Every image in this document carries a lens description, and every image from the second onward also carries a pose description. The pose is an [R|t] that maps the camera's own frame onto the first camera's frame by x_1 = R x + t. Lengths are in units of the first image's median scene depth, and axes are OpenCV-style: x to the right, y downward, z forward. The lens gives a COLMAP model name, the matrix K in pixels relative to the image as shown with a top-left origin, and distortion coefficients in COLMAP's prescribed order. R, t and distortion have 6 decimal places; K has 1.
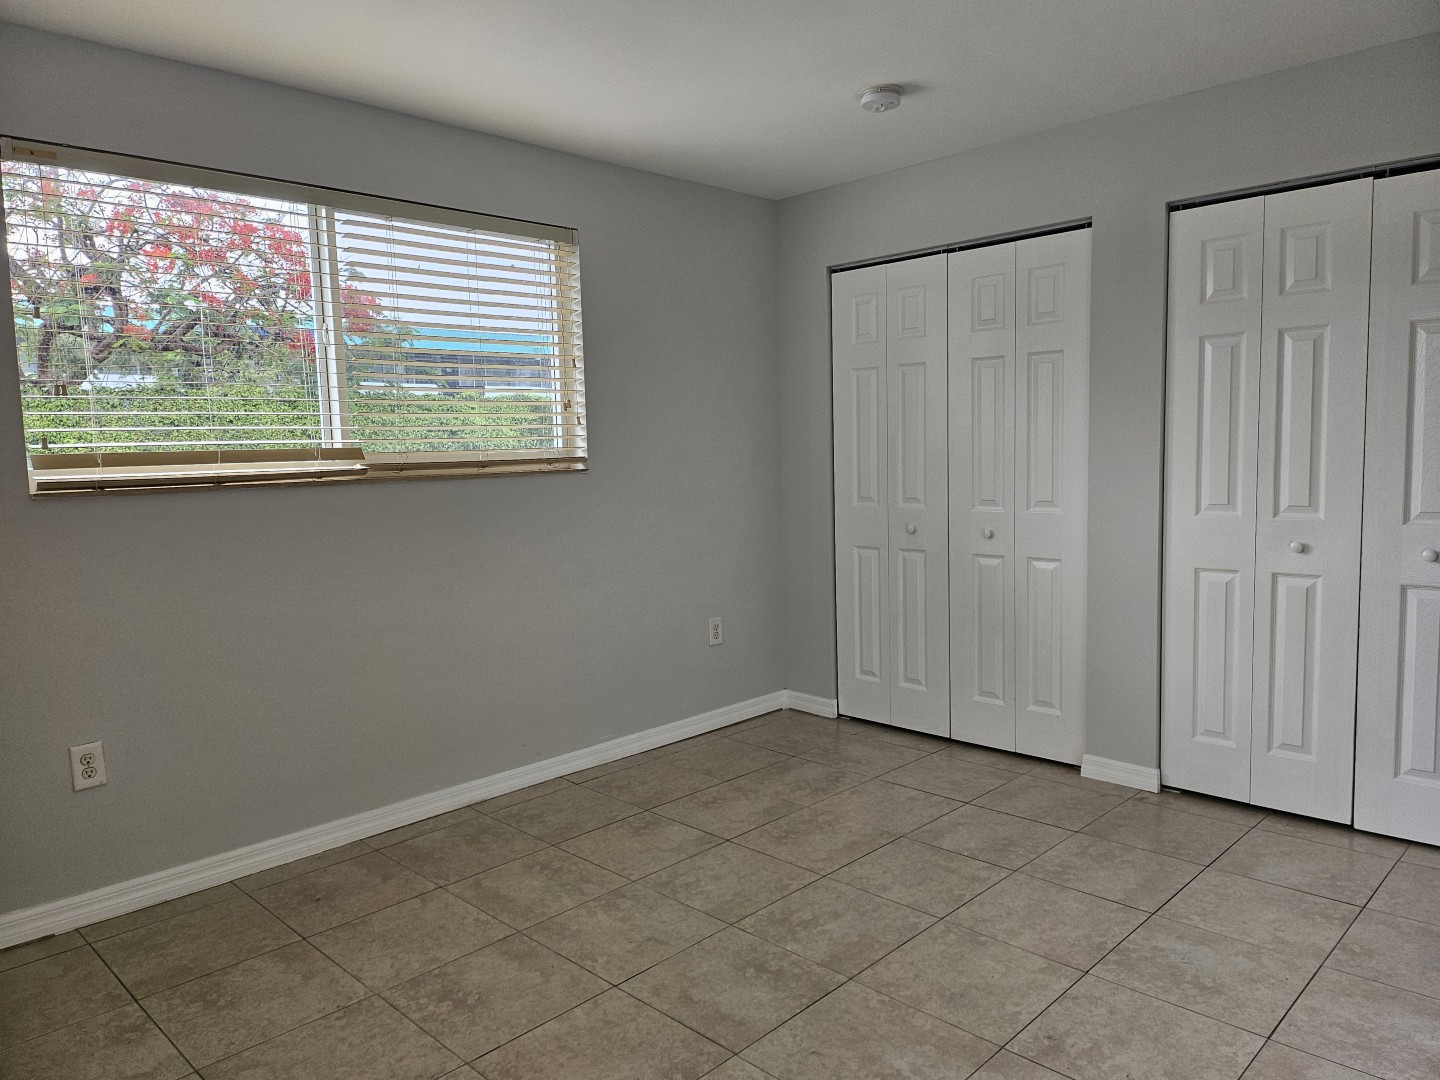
lens RADIAL K [[1004.9, 0, 727.8], [0, 1004.9, 540.2], [0, 0, 1]] dist [0.028925, -0.015370]
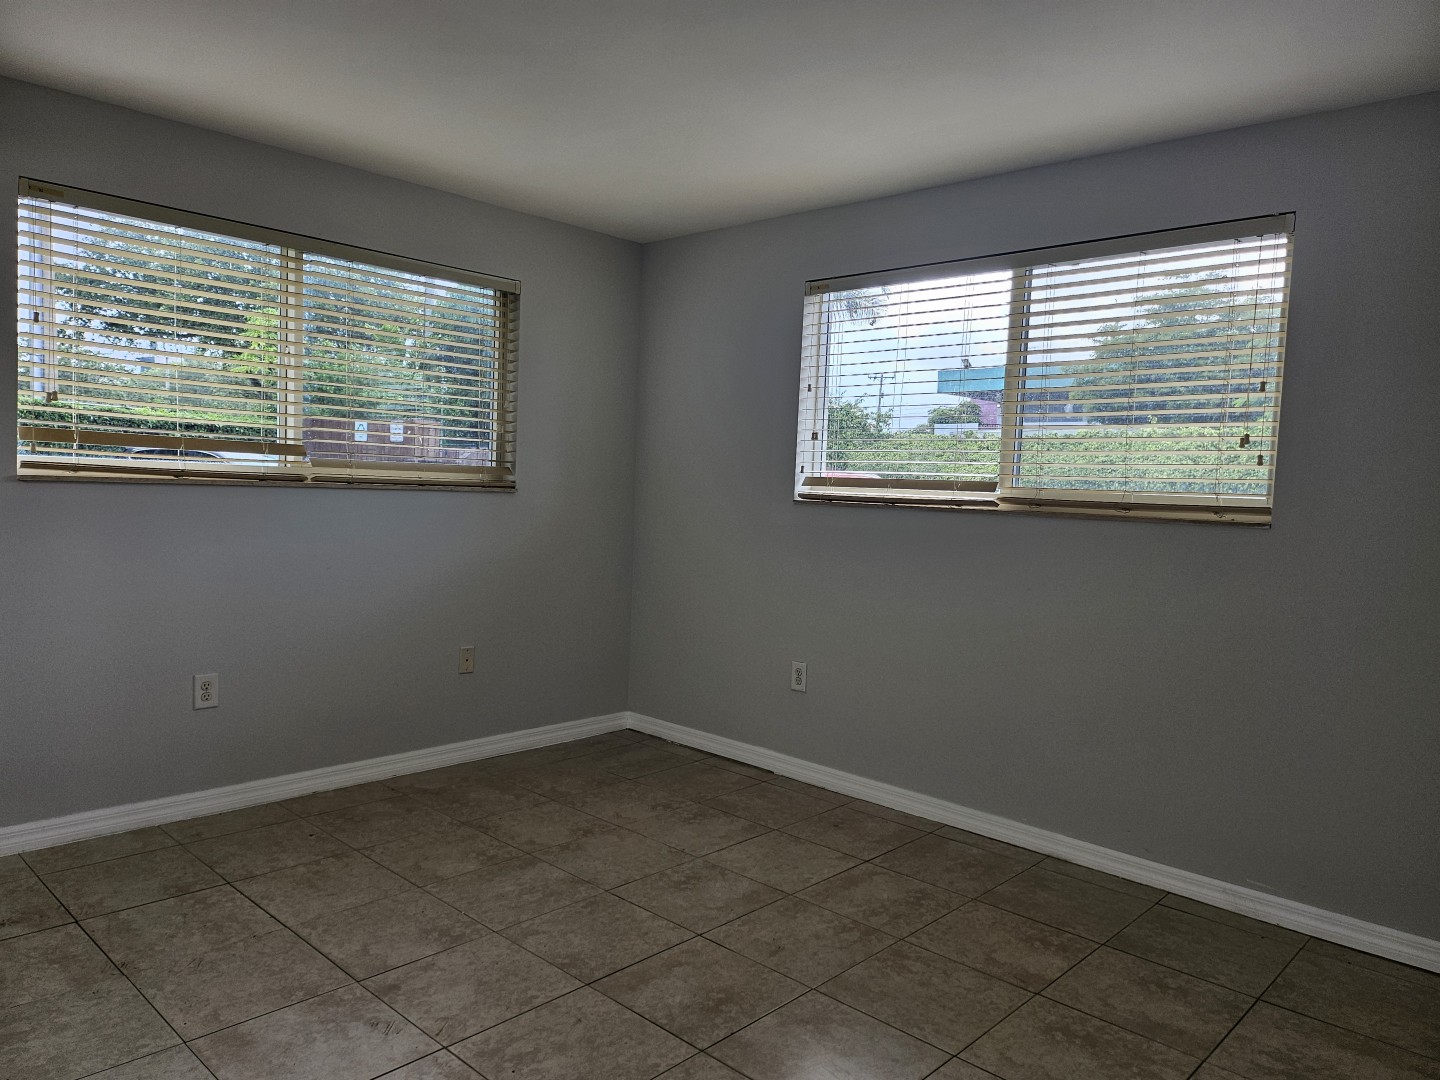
lens RADIAL K [[1004.9, 0, 719.0], [0, 1004.9, 538.7], [0, 0, 1]] dist [0.028925, -0.015370]
pose [[0.010275, 0.083199, -0.996480, 0.792410], [-0.133678, 0.987702, 0.081088, -0.084588], [0.990971, 0.132375, 0.021271, 0.734101]]
